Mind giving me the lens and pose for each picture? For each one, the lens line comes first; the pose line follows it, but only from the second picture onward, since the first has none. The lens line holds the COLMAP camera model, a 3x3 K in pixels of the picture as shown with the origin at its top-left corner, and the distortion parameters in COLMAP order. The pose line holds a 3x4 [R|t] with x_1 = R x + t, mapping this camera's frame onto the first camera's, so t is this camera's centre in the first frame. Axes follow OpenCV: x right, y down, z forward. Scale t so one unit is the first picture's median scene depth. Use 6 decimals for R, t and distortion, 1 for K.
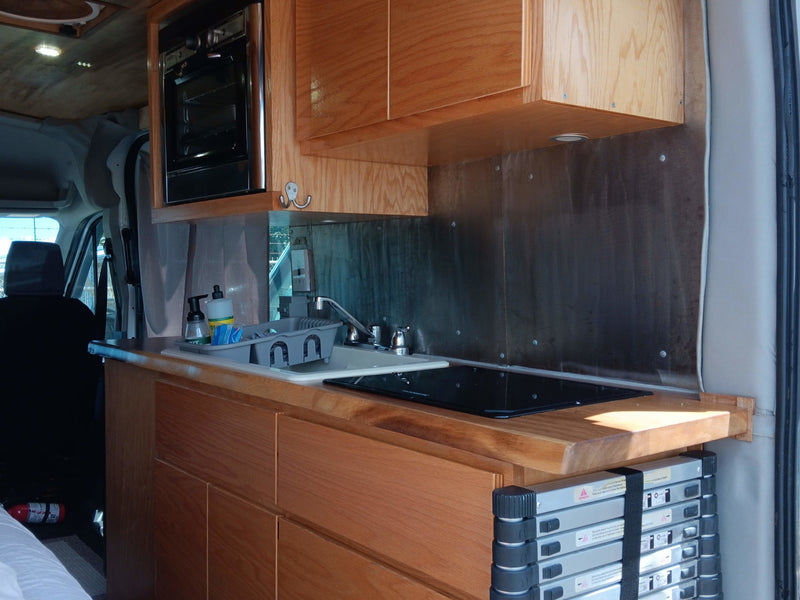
lens RADIAL K [[848.6, 0, 400.0], [0, 848.6, 300.0], [0, 0, 1]] dist [0.032325, 0.009740]
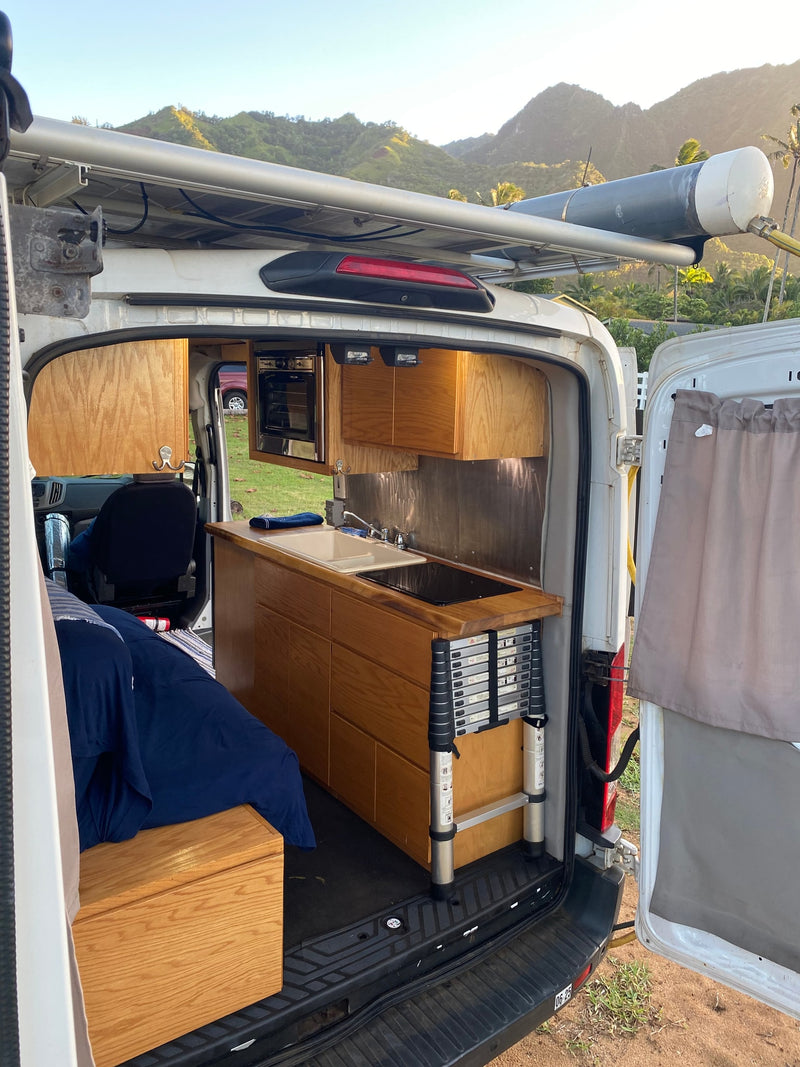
lens RADIAL K [[848.0, 0, 400.0], [0, 848.0, 533.5], [0, 0, 1]] dist [0.005923, -0.003313]
pose [[0.999460, 0.026141, -0.019916, 0.039638], [-0.022930, 0.988842, 0.147194, -0.256785], [0.023542, -0.146657, 0.988907, -0.796035]]
